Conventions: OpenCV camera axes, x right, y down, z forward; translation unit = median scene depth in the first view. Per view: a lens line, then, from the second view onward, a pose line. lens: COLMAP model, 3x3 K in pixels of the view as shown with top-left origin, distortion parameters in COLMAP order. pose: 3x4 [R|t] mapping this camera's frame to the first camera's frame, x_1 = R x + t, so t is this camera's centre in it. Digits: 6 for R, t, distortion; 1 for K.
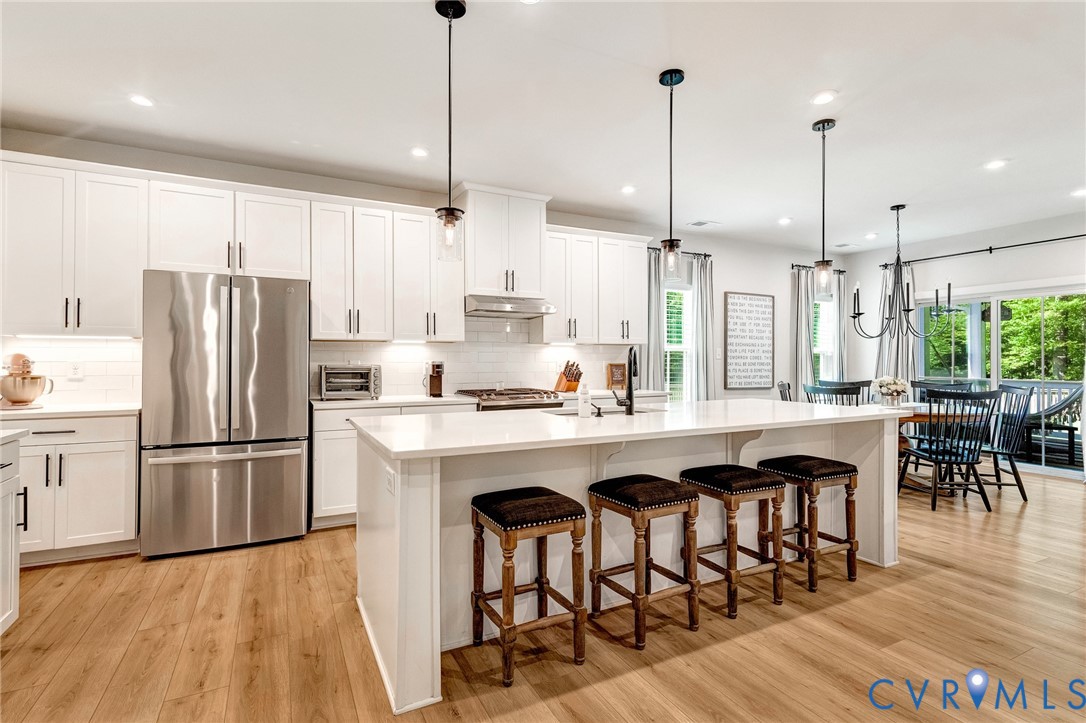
lens RADIAL K [[521.7, 0, 543.0], [0, 521.7, 361.5], [0, 0, 1]] dist [0.017412, -0.000577]
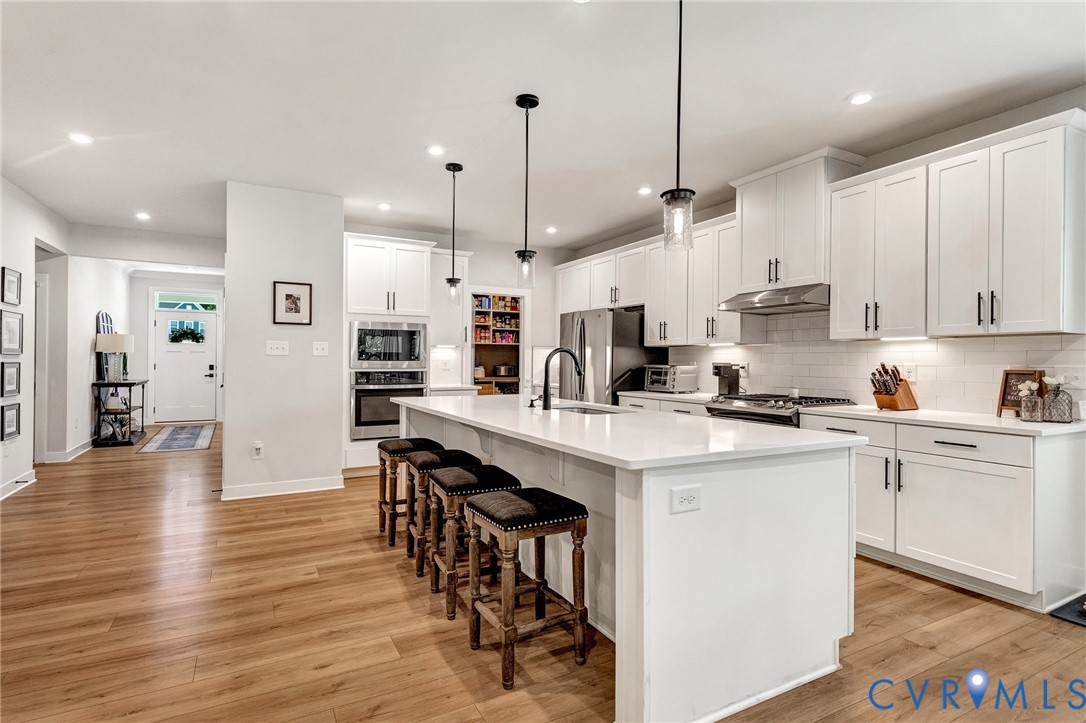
lens RADIAL K [[512.8, 0, 532.4], [0, 512.8, 362.1], [0, 0, 1]] dist [0.001558, -0.000062]
pose [[0.036539, 0.003150, -0.999327, 0.974964], [-0.009307, 0.999953, 0.002812, -0.001571], [0.999289, 0.009198, 0.036567, 0.714638]]
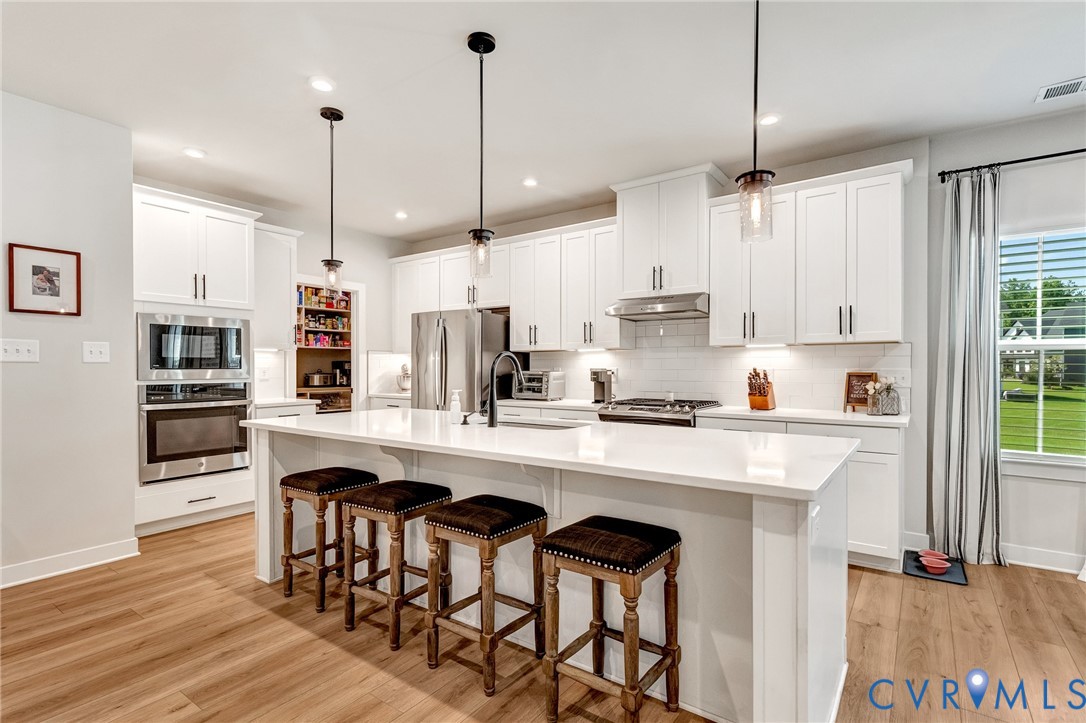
lens RADIAL K [[529.4, 0, 534.0], [0, 529.4, 370.5], [0, 0, 1]] dist [0.001842, -0.000095]
pose [[0.450212, 0.005069, -0.892907, 0.809083], [-0.002125, 0.999987, 0.004605, -0.001074], [0.892919, -0.000176, 0.450217, 0.508479]]
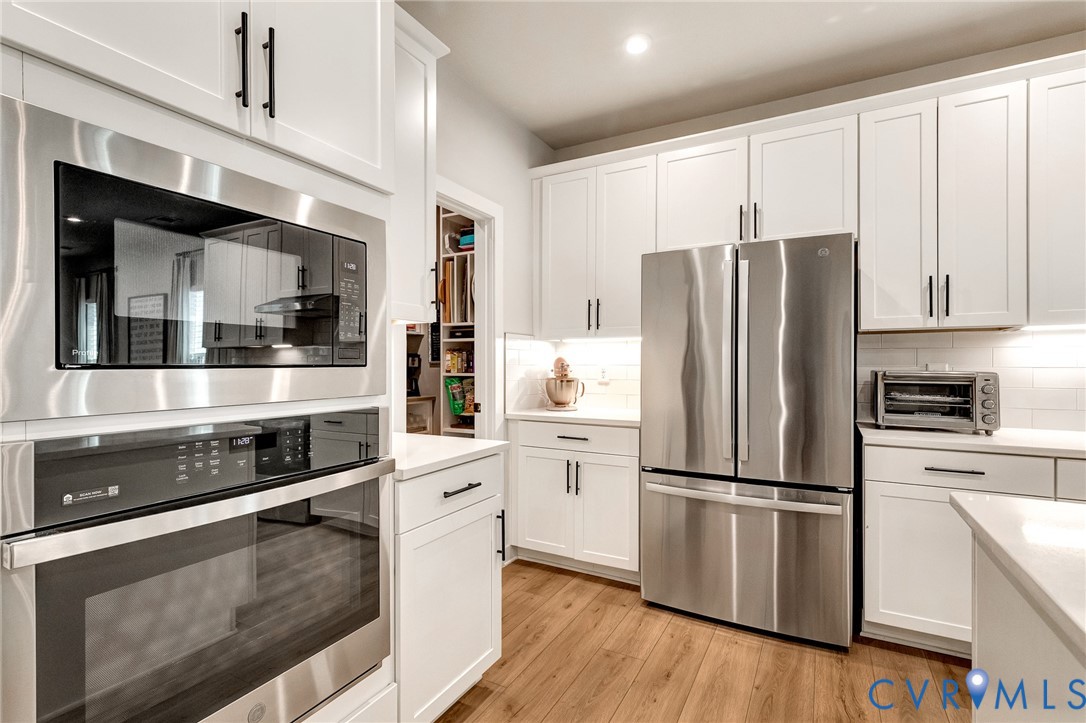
lens RADIAL K [[512.8, 0, 532.4], [0, 512.8, 362.1], [0, 0, 1]] dist [0.001558, -0.000062]
pose [[0.553031, -0.004497, -0.833149, -0.155832], [-0.002796, 0.999970, -0.007253, 0.001951], [0.833156, 0.006341, 0.553002, 0.353903]]
